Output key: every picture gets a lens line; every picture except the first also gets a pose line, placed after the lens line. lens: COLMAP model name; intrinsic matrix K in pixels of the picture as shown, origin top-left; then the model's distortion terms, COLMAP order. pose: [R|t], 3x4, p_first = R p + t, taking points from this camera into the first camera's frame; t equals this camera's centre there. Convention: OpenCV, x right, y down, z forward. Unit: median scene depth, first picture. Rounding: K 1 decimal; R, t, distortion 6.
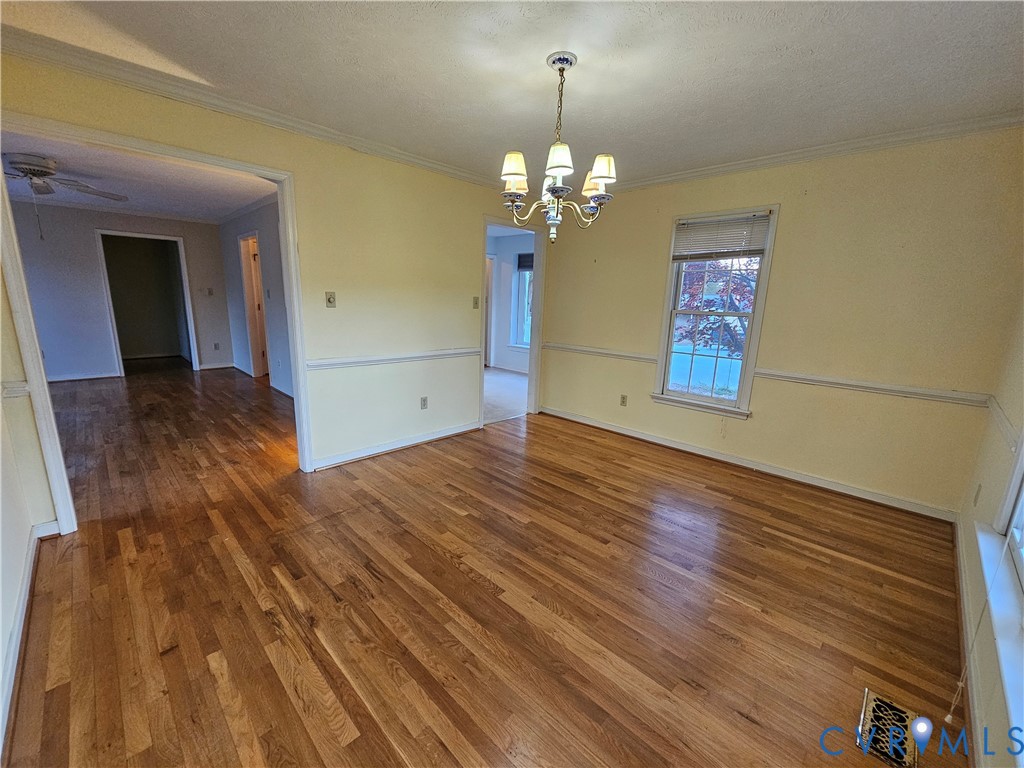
lens RADIAL K [[418.1, 0, 509.5], [0, 418.1, 388.5], [0, 0, 1]] dist [-0.000773, -0.001022]
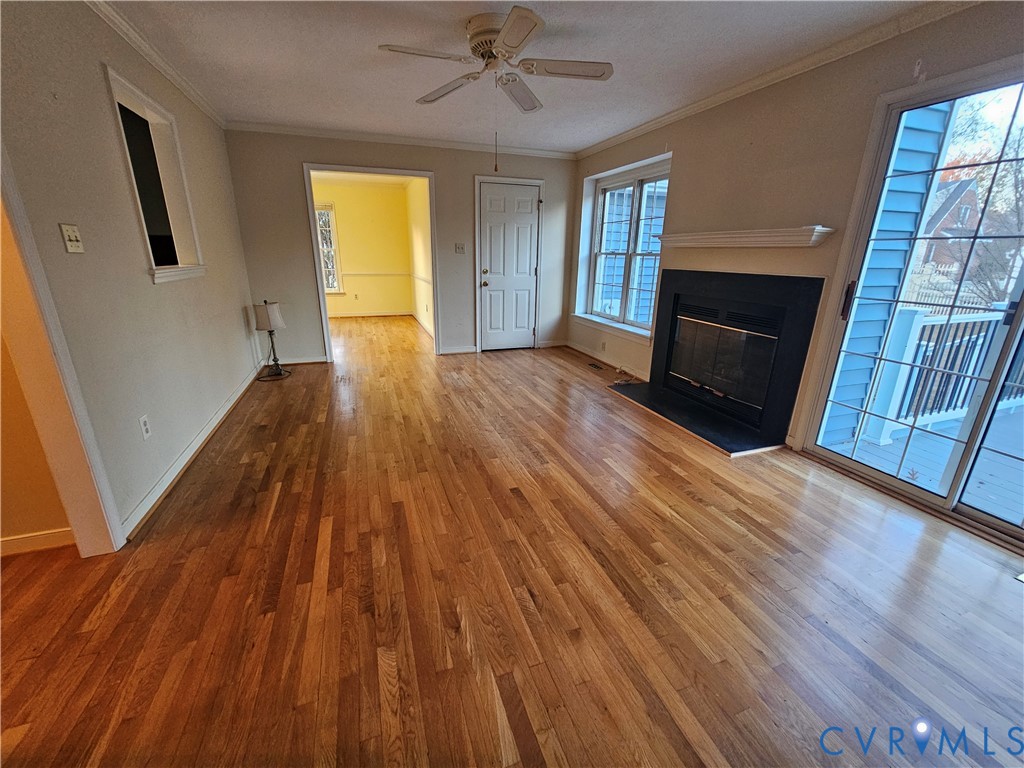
lens RADIAL K [[418.1, 0, 509.5], [0, 418.1, 388.5], [0, 0, 1]] dist [-0.000773, -0.001022]
pose [[-0.898854, -0.175808, 0.401440, -1.610369], [0.052198, 0.866539, 0.496372, -0.422588], [-0.435129, 0.467120, -0.769715, 1.827580]]
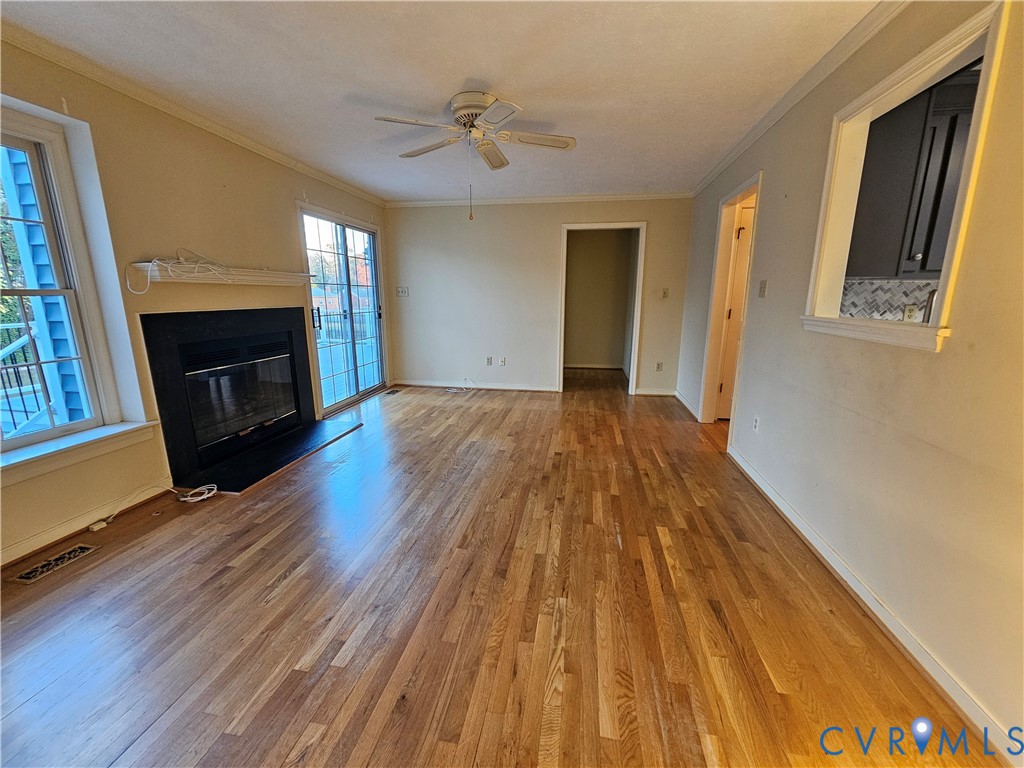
lens RADIAL K [[418.1, 0, 509.5], [0, 418.1, 388.5], [0, 0, 1]] dist [-0.000773, -0.001022]
pose [[0.572182, 0.147242, -0.806801, -0.508650], [-0.159135, 0.984987, 0.066903, -0.142566], [0.804540, 0.090110, 0.587023, 0.723840]]
